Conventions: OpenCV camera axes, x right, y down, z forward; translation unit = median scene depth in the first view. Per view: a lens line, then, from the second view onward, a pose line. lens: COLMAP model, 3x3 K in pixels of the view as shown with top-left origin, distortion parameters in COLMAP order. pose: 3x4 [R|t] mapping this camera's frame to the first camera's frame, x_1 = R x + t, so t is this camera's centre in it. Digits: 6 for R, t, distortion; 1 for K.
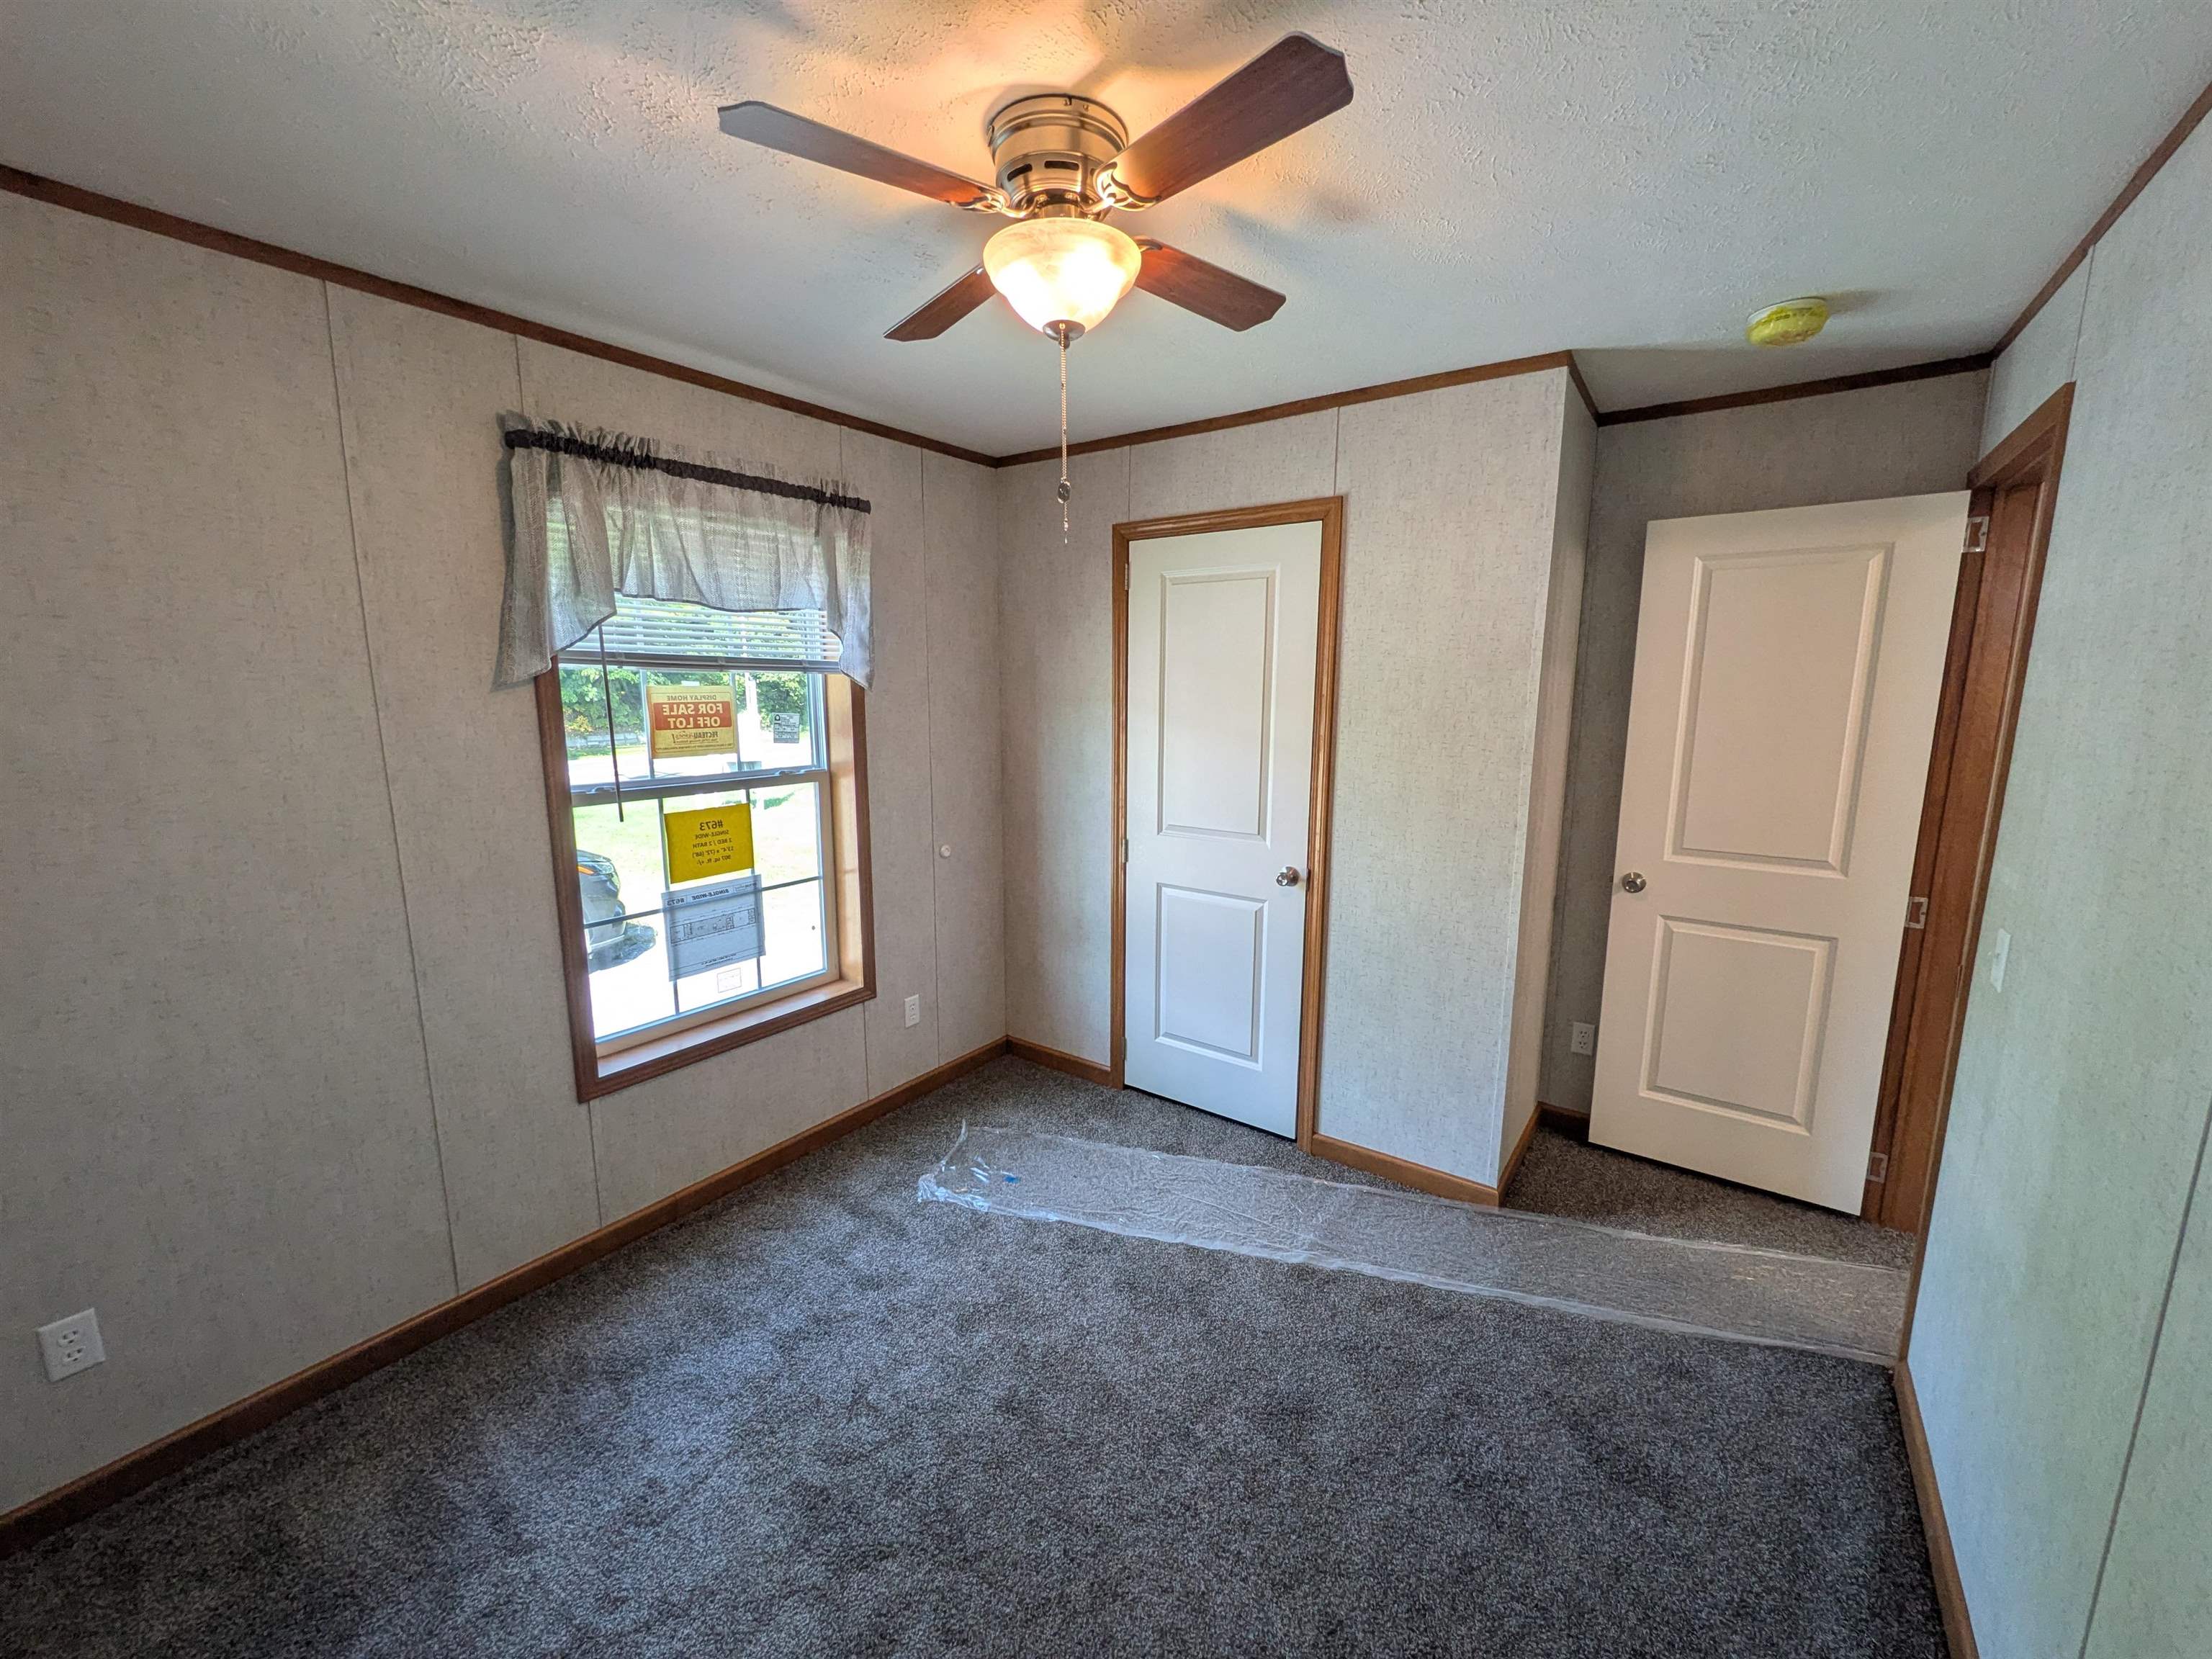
lens RADIAL K [[873.5, 0, 1101.1], [0, 873.5, 816.3], [0, 0, 1]] dist [-0.001237, 0.000057]
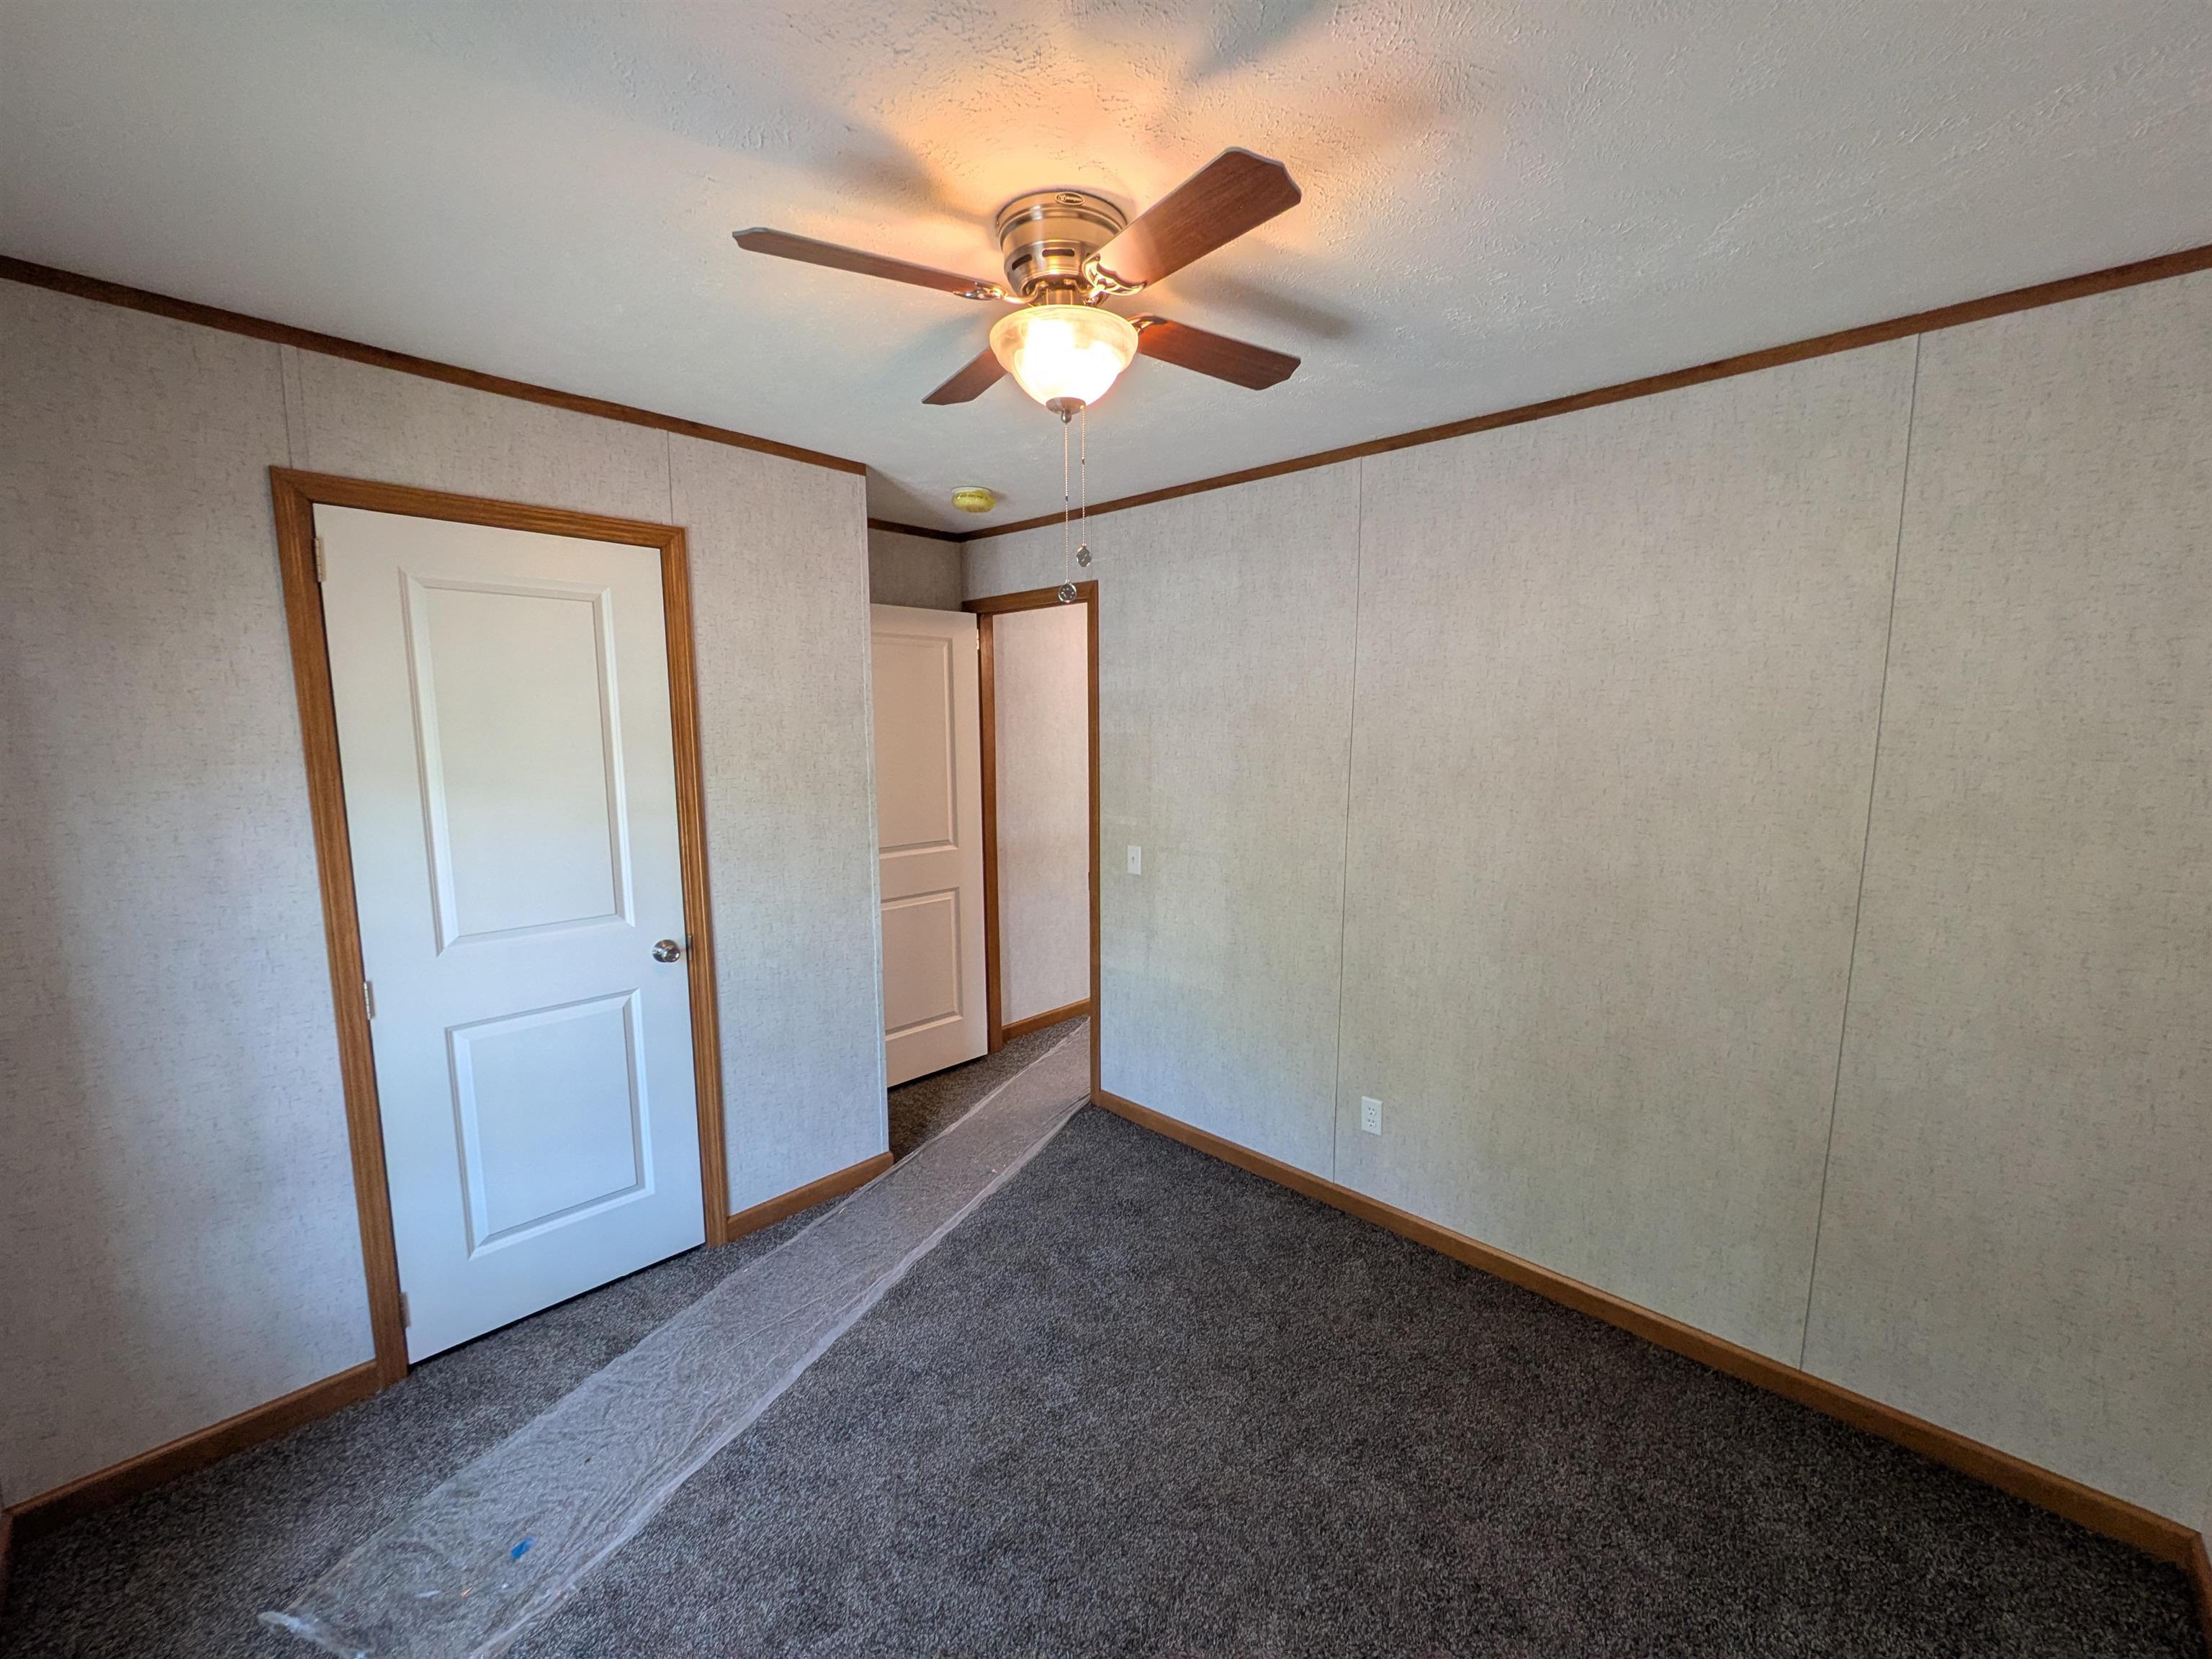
lens RADIAL K [[873.5, 0, 1108.0], [0, 873.5, 814.9], [0, 0, 1]] dist [-0.001237, 0.000057]
pose [[0.137123, -0.107914, 0.984658, -0.609411], [0.152542, 0.984491, 0.086653, -0.077932], [-0.978738, 0.138319, 0.151458, 0.457759]]
